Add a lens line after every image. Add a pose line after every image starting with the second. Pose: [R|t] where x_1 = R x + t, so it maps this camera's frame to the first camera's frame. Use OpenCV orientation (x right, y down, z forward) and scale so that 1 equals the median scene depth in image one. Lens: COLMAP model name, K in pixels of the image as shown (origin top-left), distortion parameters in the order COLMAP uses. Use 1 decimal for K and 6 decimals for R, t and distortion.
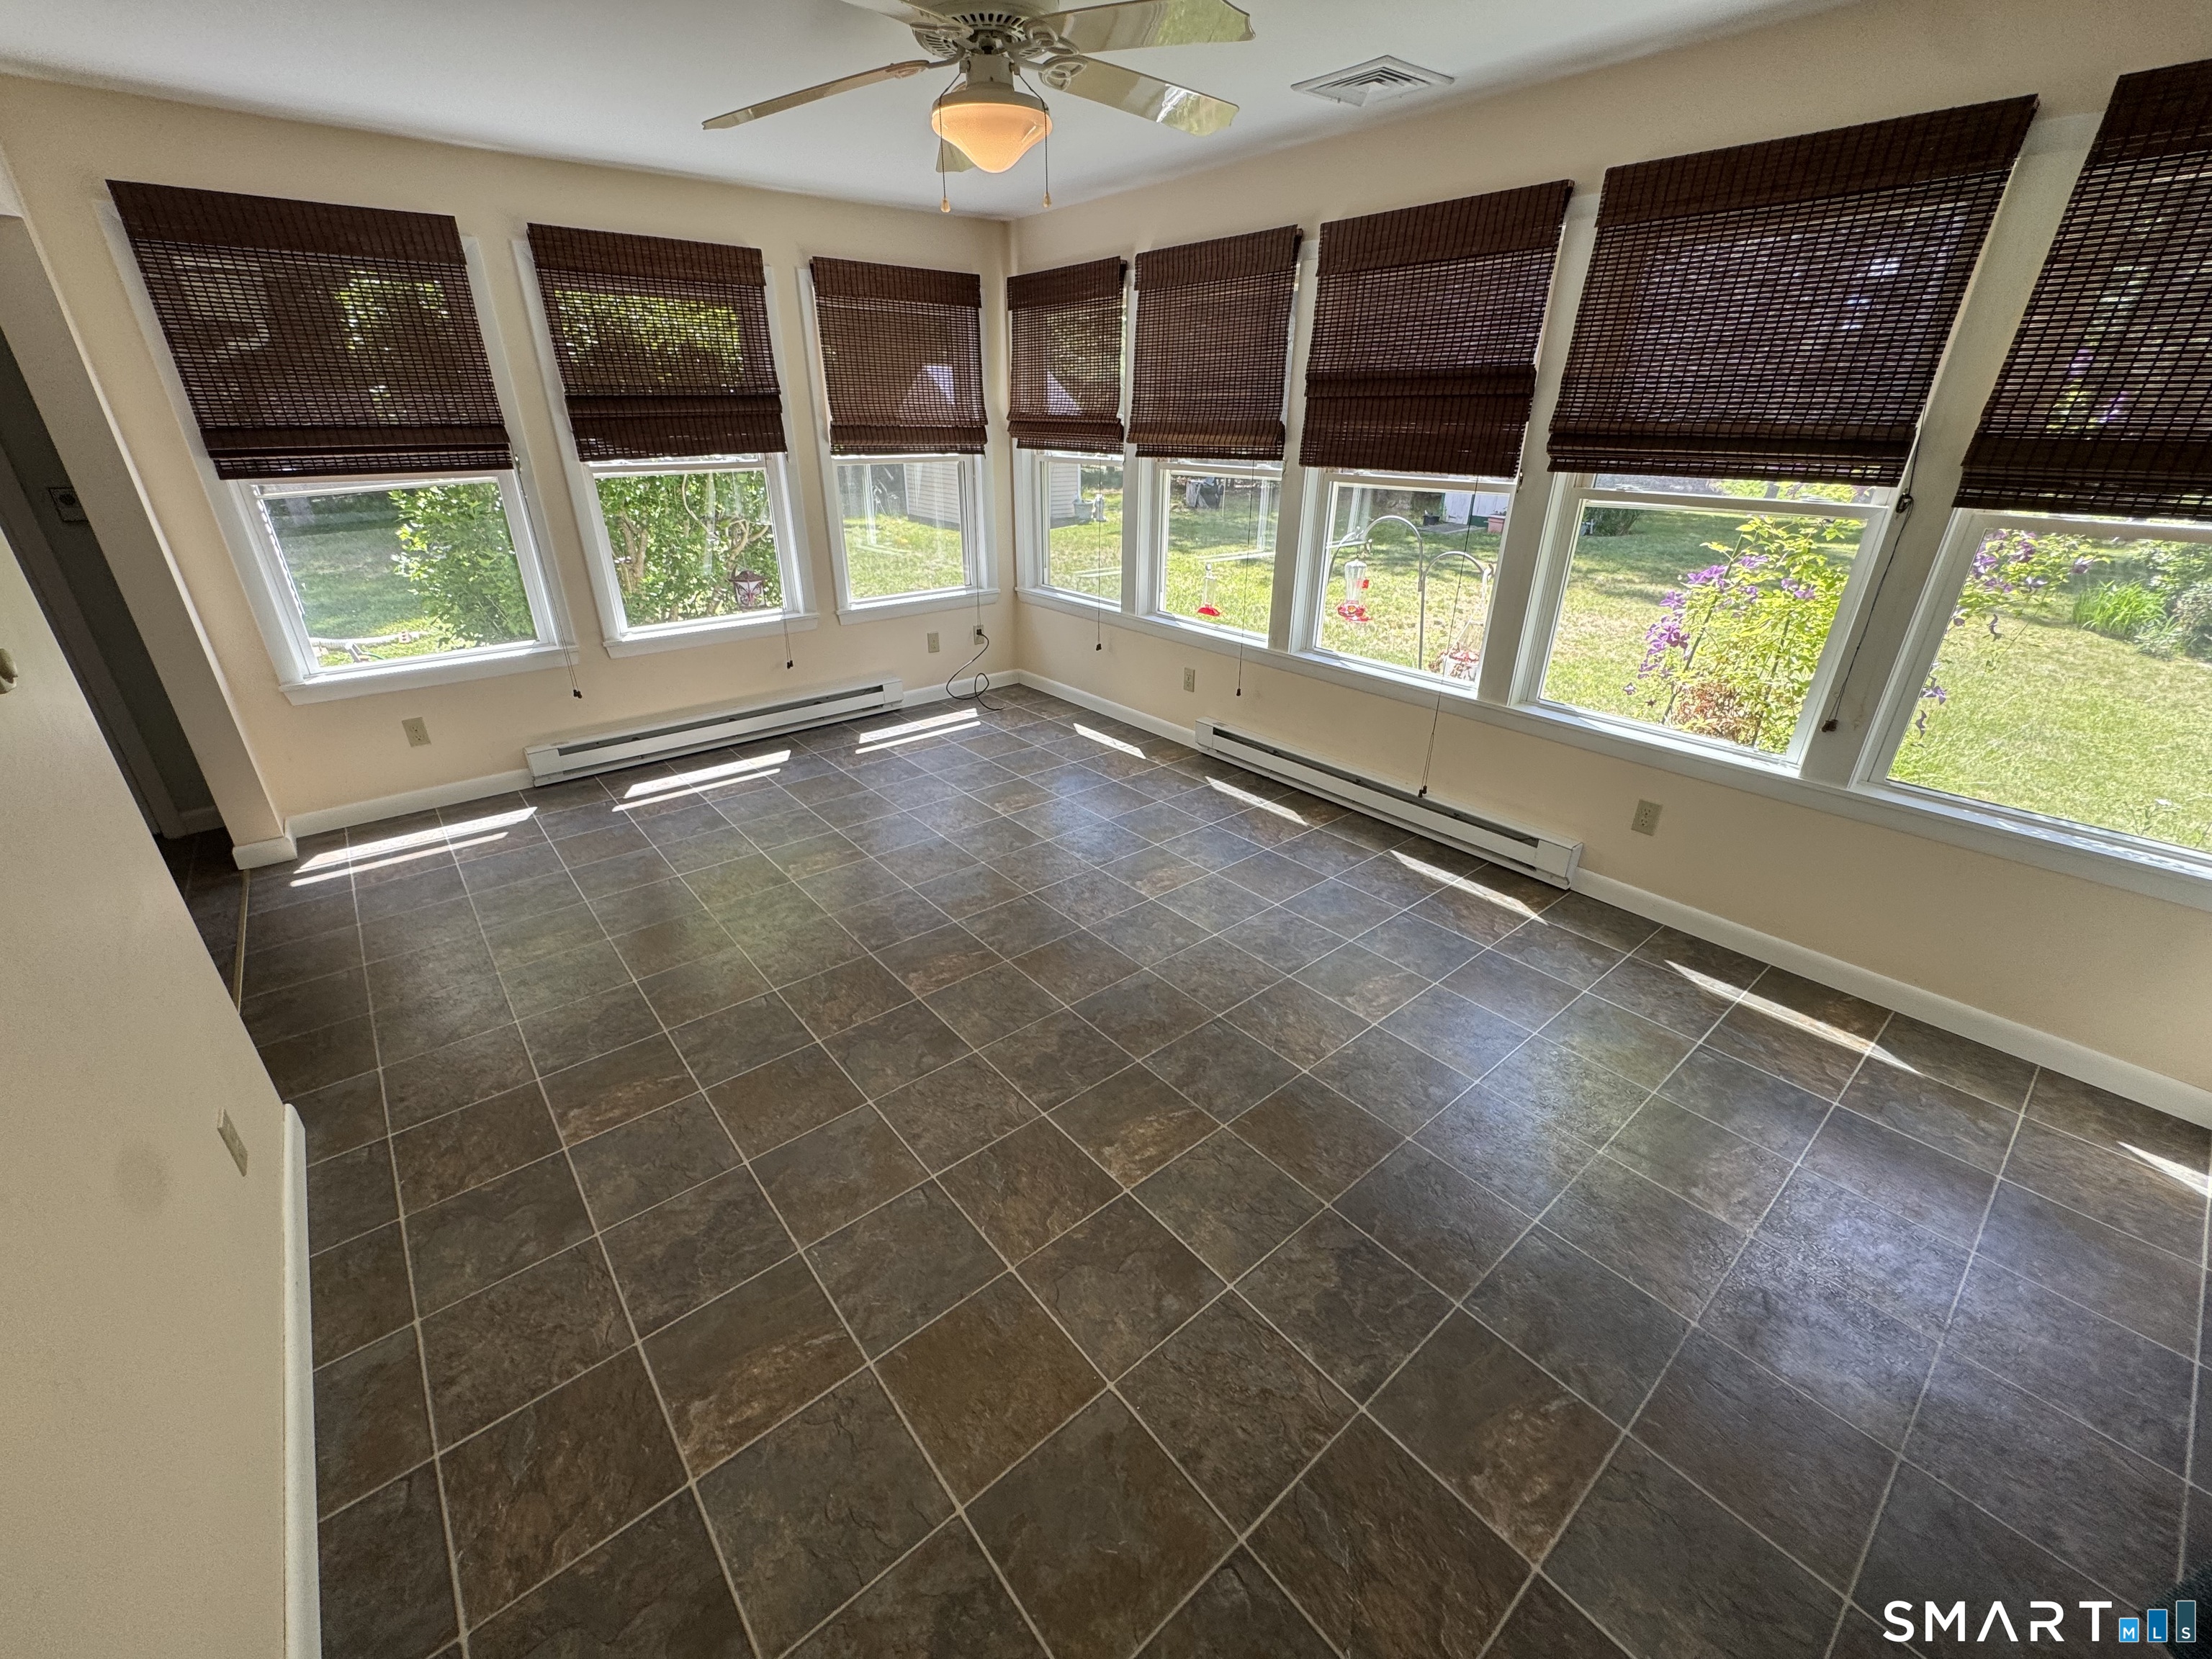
lens RADIAL K [[886.2, 0, 1093.7], [0, 886.2, 826.5], [0, 0, 1]] dist [-0.002279, 0.000471]
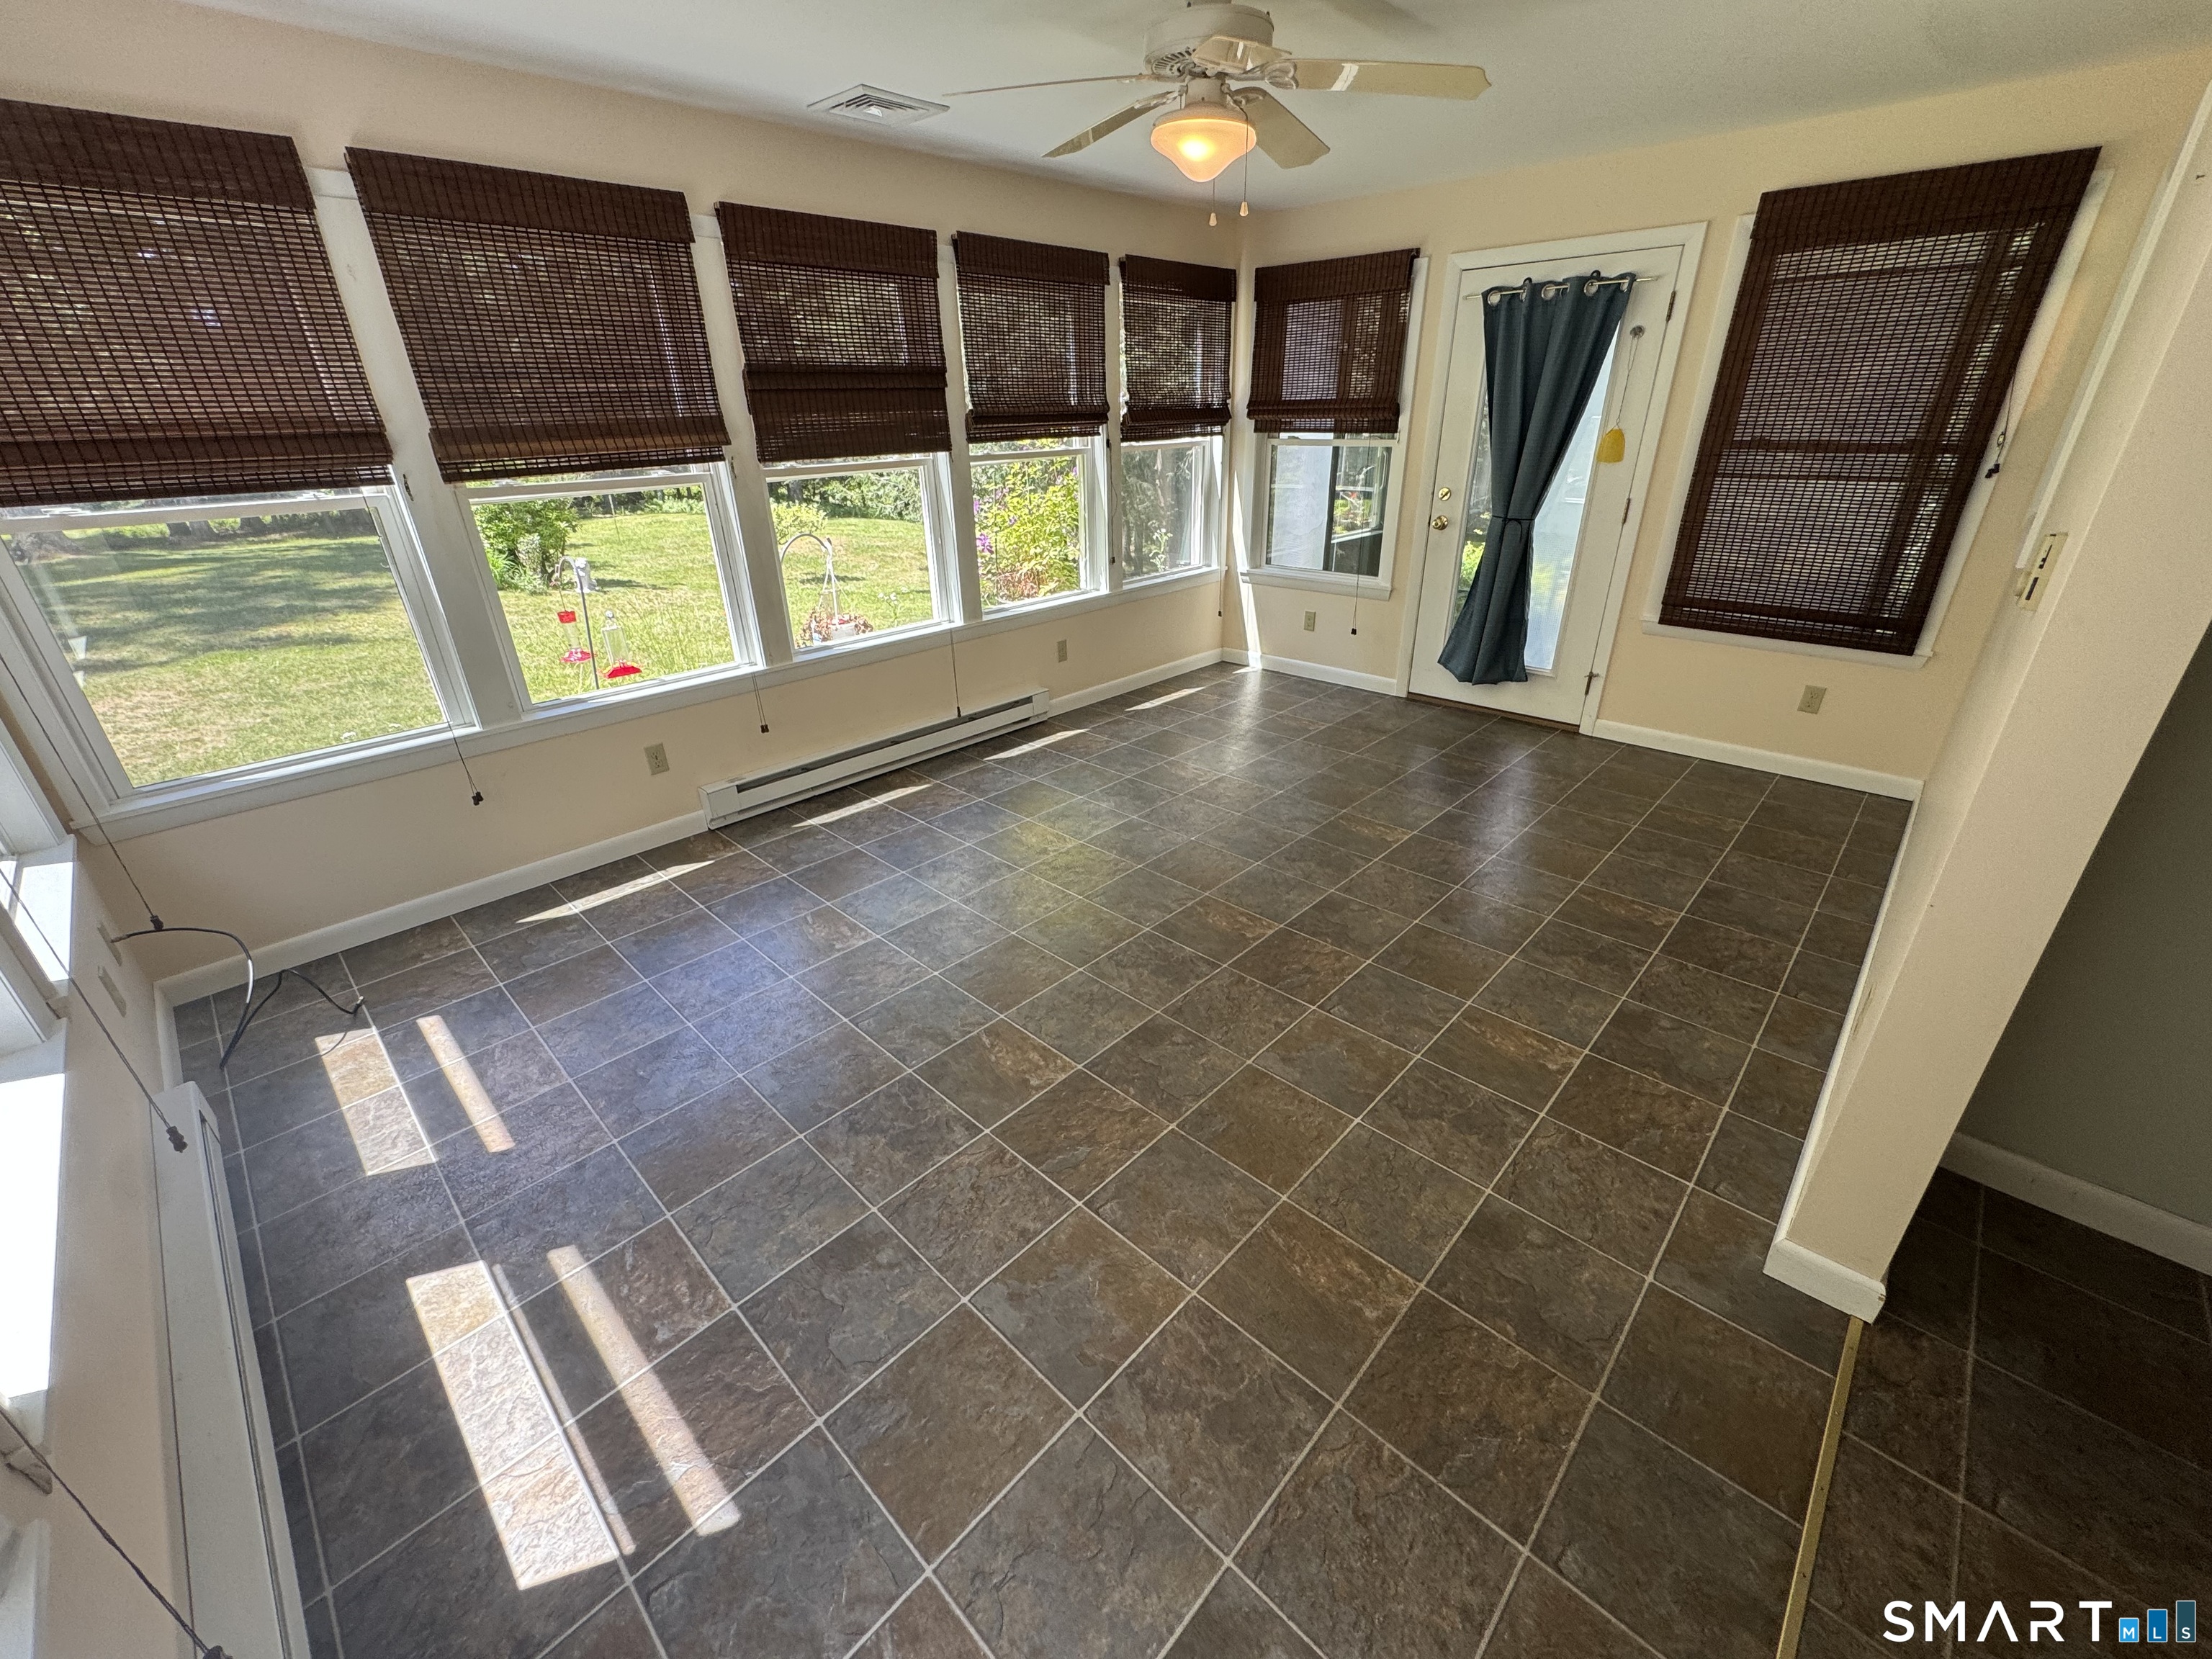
lens RADIAL K [[886.2, 0, 1101.1], [0, 886.2, 838.9], [0, 0, 1]] dist [-0.002279, 0.000471]
pose [[-0.112651, -0.438107, 0.891836, -0.868500], [0.438852, 0.783327, 0.440236, -0.374155], [-0.891470, 0.440977, 0.104021, 0.809760]]
